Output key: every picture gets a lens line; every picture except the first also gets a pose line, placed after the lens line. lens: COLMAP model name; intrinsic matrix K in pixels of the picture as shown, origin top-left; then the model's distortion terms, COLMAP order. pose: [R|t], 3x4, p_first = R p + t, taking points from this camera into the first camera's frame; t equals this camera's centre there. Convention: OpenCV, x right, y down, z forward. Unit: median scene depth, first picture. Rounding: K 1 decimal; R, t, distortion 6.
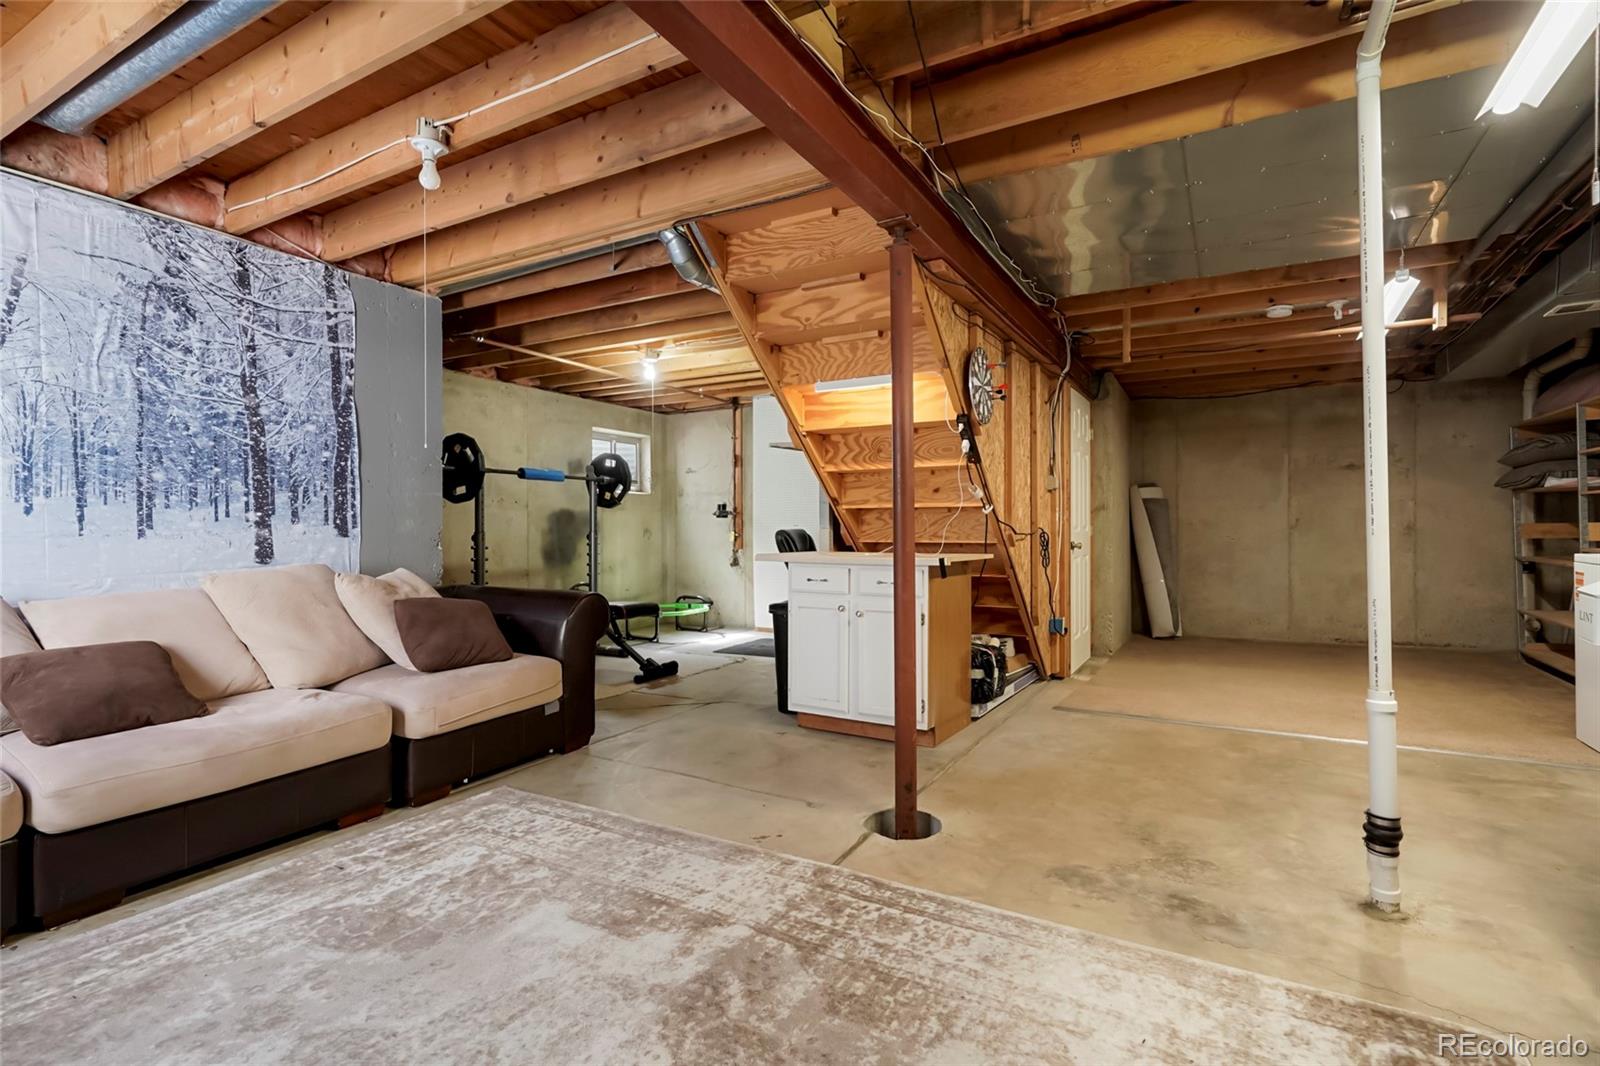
lens RADIAL K [[752.7, 0, 800.0], [0, 752.7, 533.0], [0, 0, 1]] dist [0.001610, 0.000359]
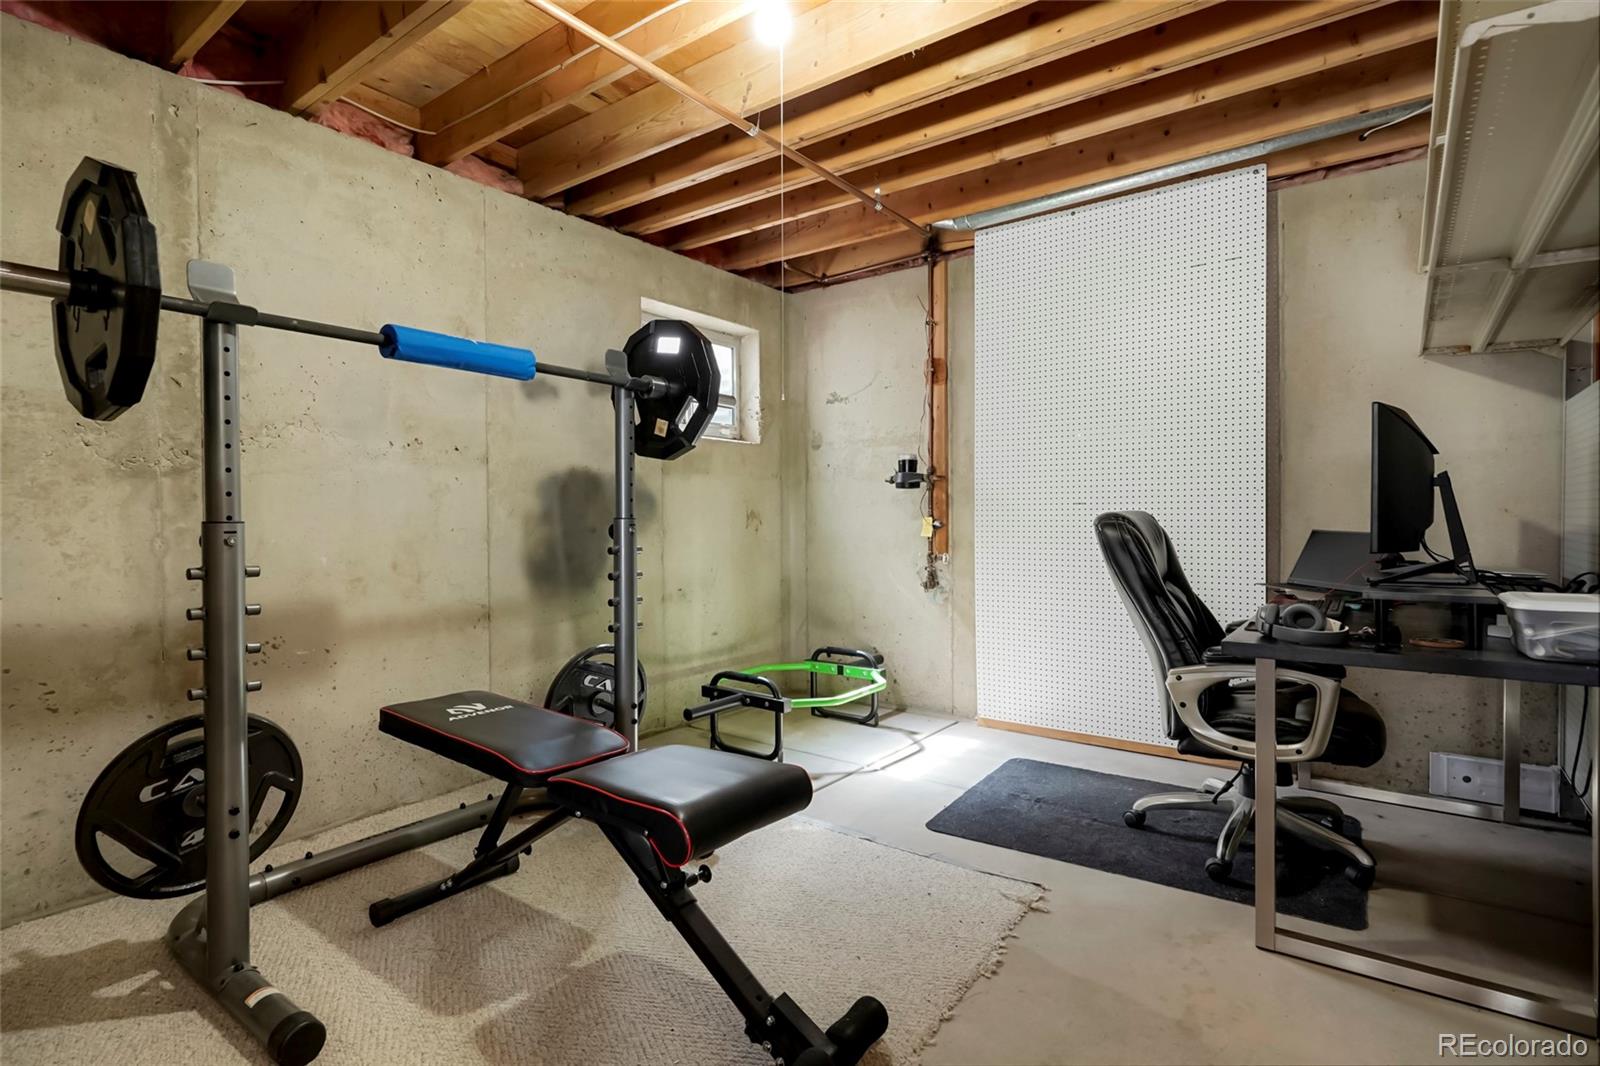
lens RADIAL K [[785.8, 0, 802.1], [0, 785.8, 528.0], [0, 0, 1]] dist [0.001378, 0.000517]
pose [[0.992018, 0.001618, -0.126083, -0.117669], [0.000312, 0.999883, 0.015282, -0.002778], [0.126093, -0.015199, 0.991902, 0.542250]]
